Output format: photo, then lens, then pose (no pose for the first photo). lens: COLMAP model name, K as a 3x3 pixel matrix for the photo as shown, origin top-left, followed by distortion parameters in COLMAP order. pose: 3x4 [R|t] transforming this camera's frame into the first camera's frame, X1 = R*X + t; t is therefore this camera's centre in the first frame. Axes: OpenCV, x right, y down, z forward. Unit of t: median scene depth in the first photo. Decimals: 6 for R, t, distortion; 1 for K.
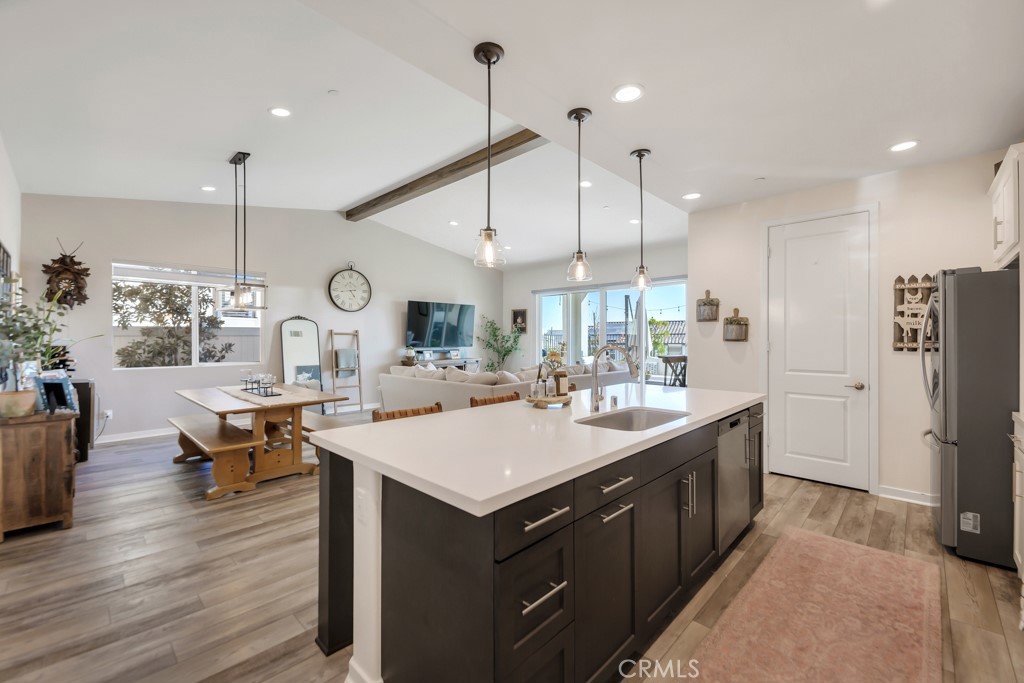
lens RADIAL K [[423.3, 0, 513.5], [0, 423.3, 338.5], [0, 0, 1]] dist [-0.002427, -0.000577]
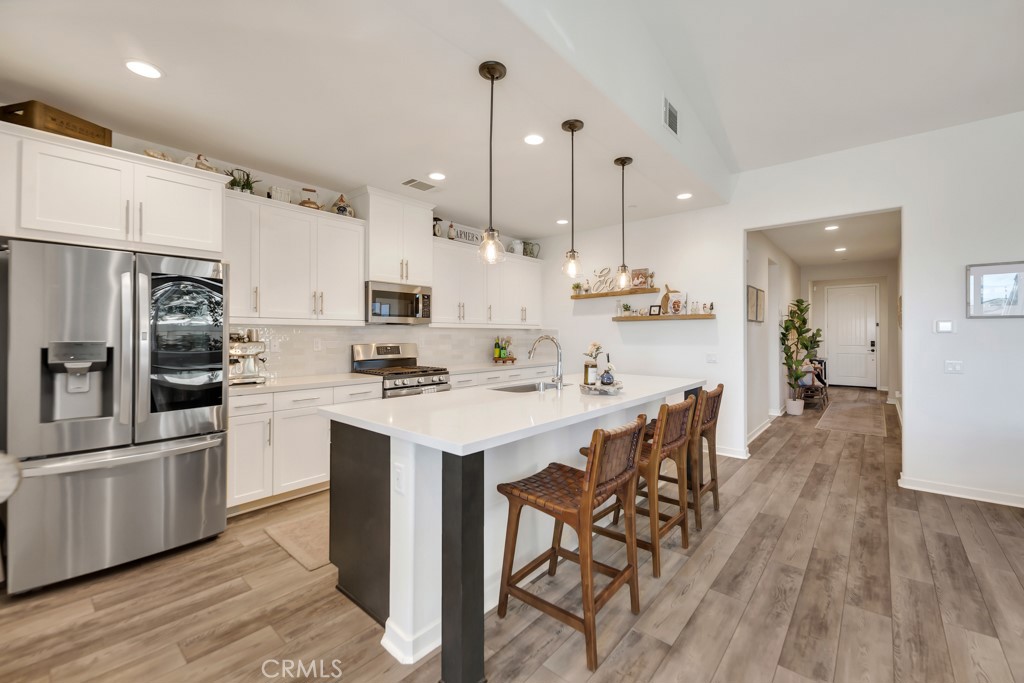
lens RADIAL K [[423.3, 0, 510.5], [0, 423.3, 335.4], [0, 0, 1]] dist [-0.002427, -0.000577]
pose [[-0.998674, 0.000962, -0.051474, 0.318046], [0.000971, 1.000000, -0.000154, 0.009182], [0.051474, -0.000204, -0.998674, 1.774599]]
